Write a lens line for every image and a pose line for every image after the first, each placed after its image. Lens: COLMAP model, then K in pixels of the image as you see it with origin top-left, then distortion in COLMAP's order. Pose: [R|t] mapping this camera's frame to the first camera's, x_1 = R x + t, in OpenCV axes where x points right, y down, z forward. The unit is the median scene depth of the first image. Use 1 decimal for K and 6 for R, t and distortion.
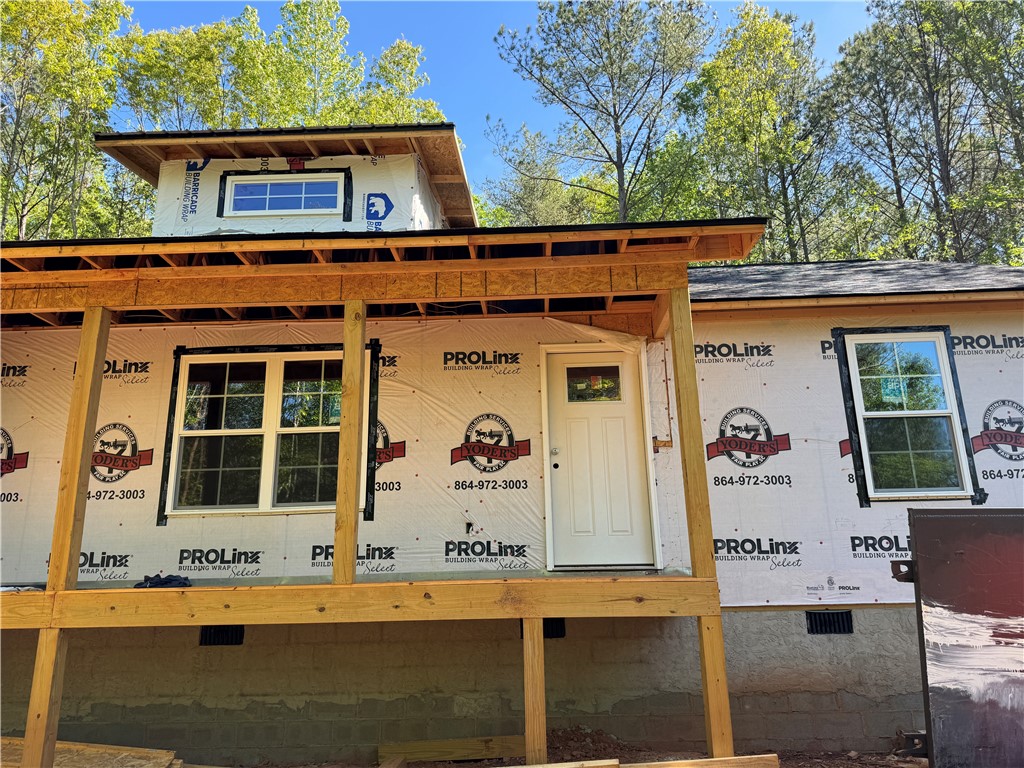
lens RADIAL K [[711.2, 0, 511.5], [0, 711.2, 385.7], [0, 0, 1]] dist [0.050449, -0.060714]
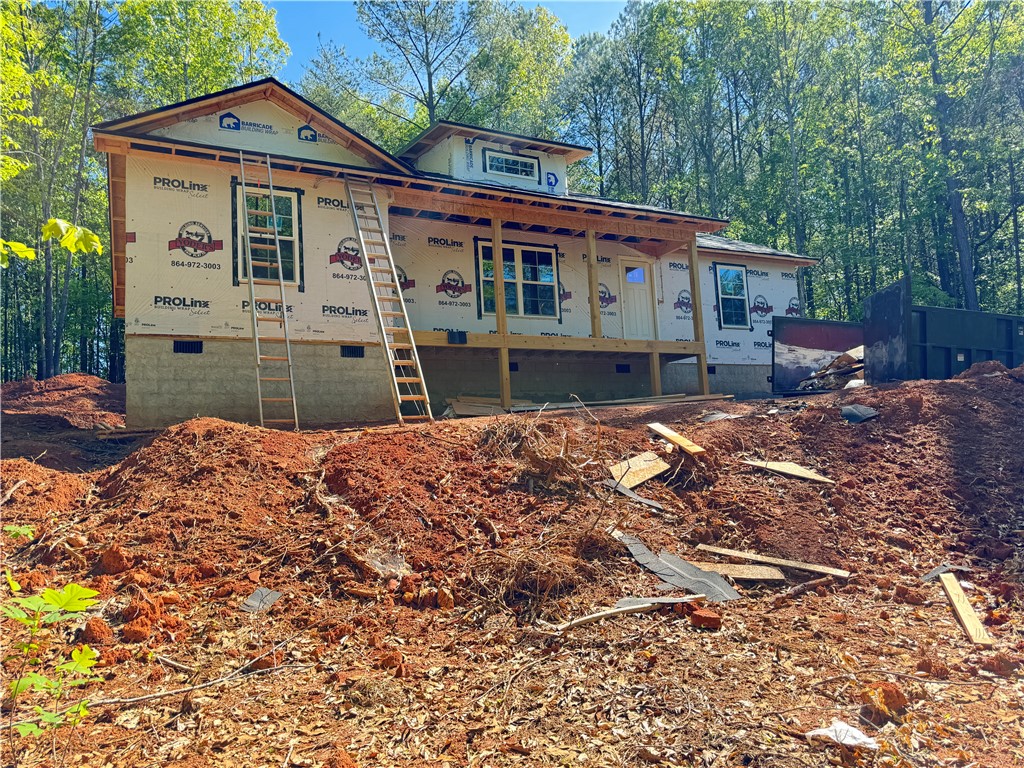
lens RADIAL K [[697.6, 0, 510.7], [0, 697.6, 389.0], [0, 0, 1]] dist [0.097938, -0.055872]
pose [[0.875379, 0.023751, 0.482853, -1.367417], [-0.084119, 0.991039, 0.103755, 0.167216], [-0.476062, -0.131442, 0.869533, -0.888506]]
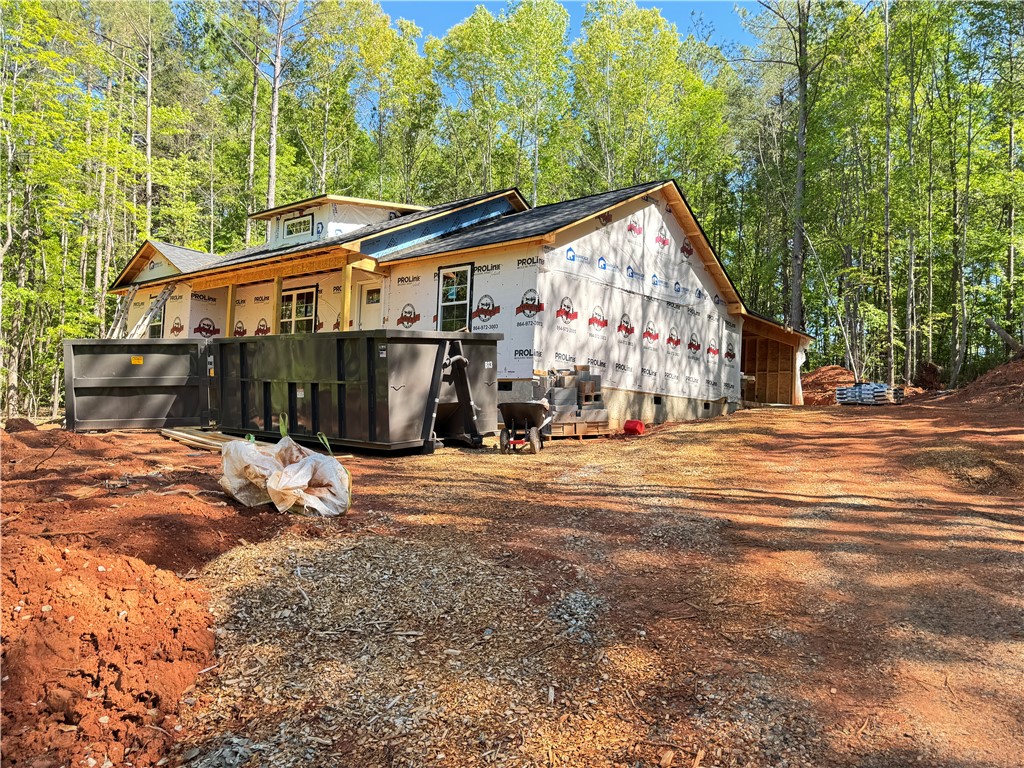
lens RADIAL K [[711.2, 0, 511.5], [0, 711.2, 385.7], [0, 0, 1]] dist [0.050449, -0.060714]
pose [[0.792696, 0.022535, -0.609200, 2.013791], [0.095508, 0.982385, 0.160615, -0.049527], [0.602089, -0.185502, 0.776581, -0.692568]]
